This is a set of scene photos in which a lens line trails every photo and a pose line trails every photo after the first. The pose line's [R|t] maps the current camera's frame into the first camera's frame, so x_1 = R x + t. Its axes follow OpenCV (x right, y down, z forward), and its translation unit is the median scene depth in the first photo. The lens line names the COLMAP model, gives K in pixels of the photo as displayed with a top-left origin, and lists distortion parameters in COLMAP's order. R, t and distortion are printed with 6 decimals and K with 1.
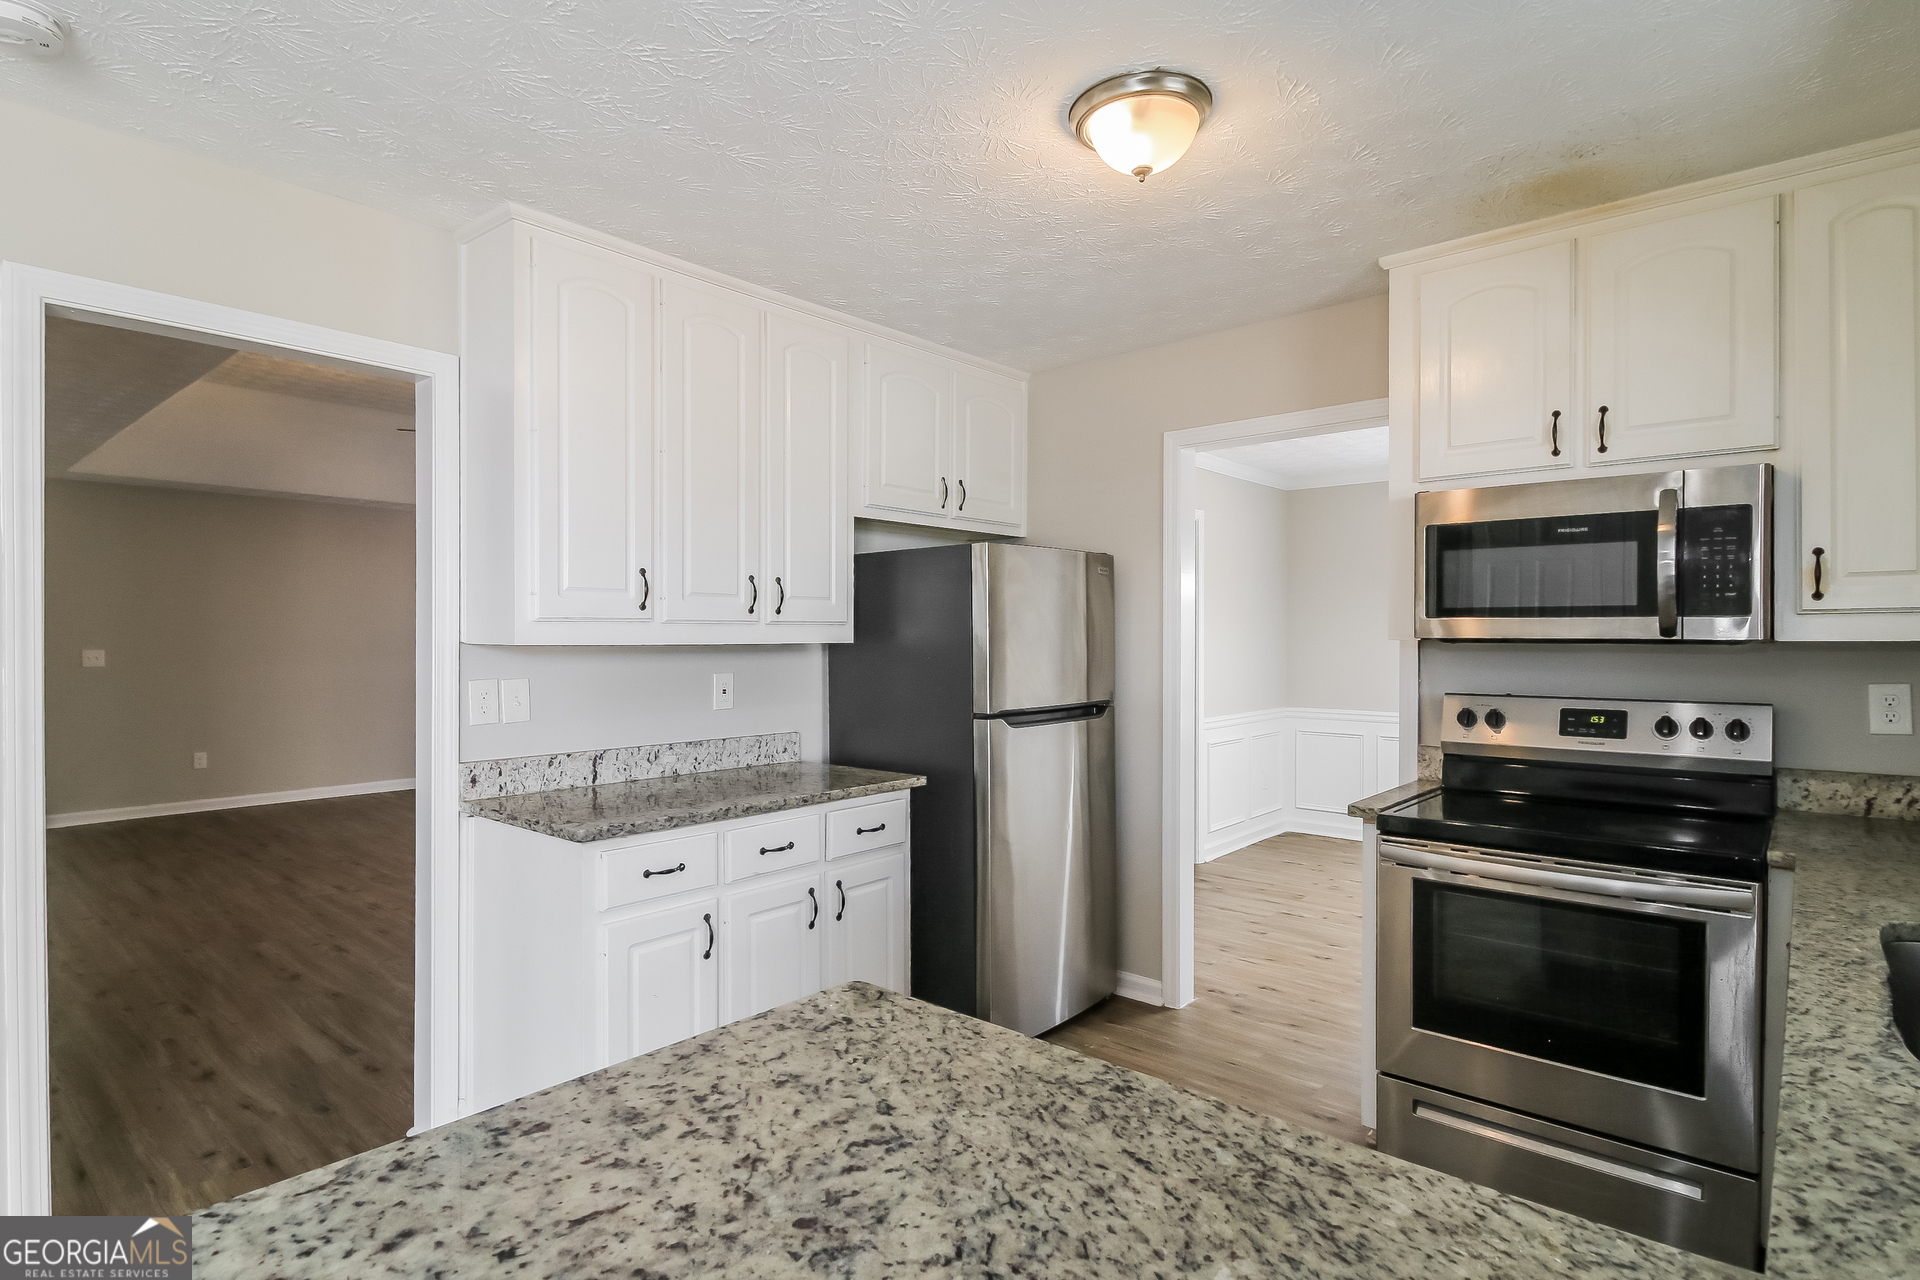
lens RADIAL K [[986.9, 0, 960.0], [0, 986.9, 640.0], [0, 0, 1]] dist [0.000184, -0.000141]
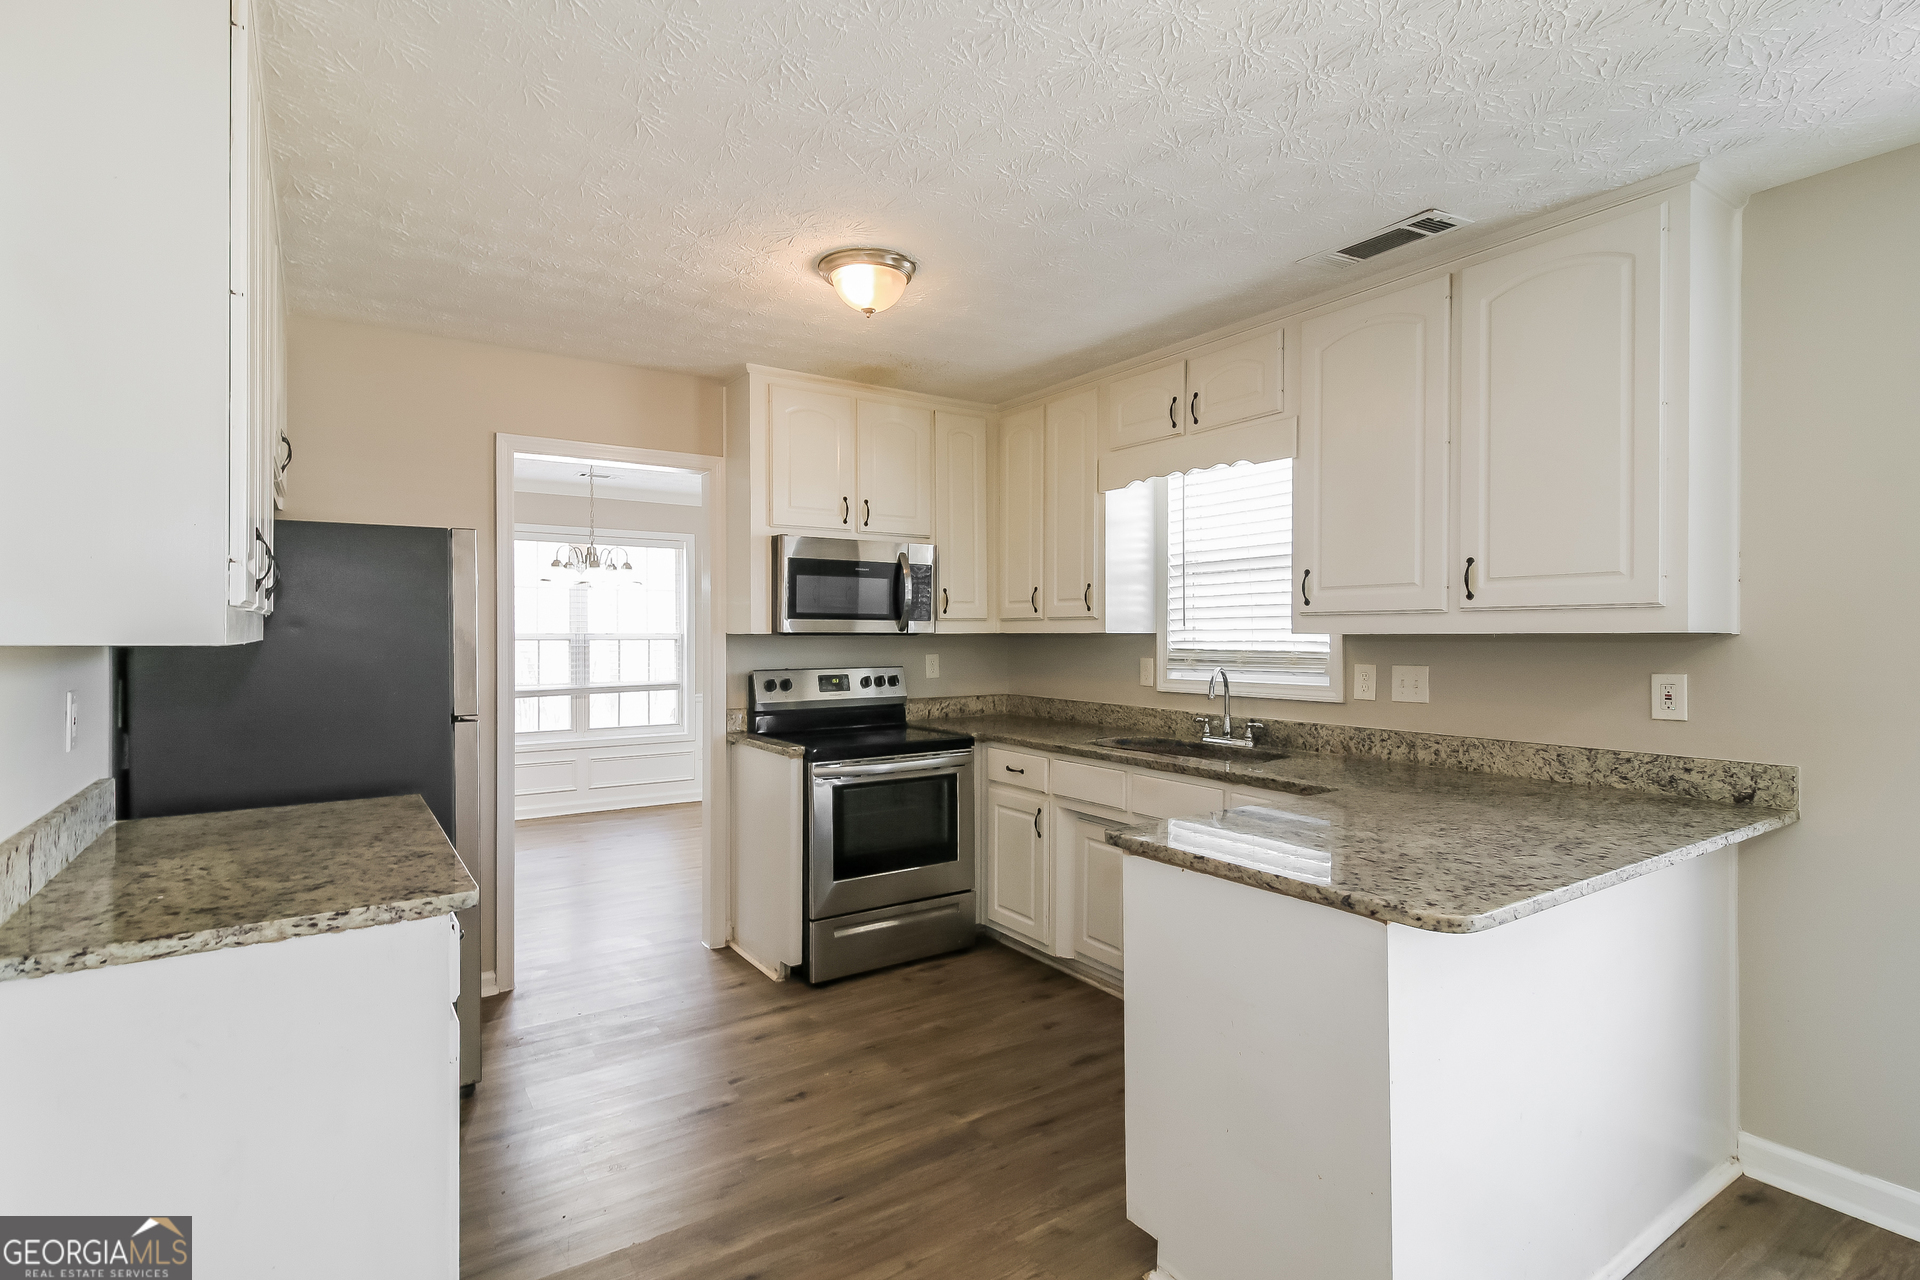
lens RADIAL K [[928.6, 0, 960.0], [0, 928.6, 640.0], [0, 0, 1]] dist [0.000943, 0.000442]
pose [[0.253093, -0.008961, 0.967400, -0.892428], [0.003011, 0.999960, 0.008475, -0.001671], [-0.967437, 0.000768, 0.253110, 0.421846]]
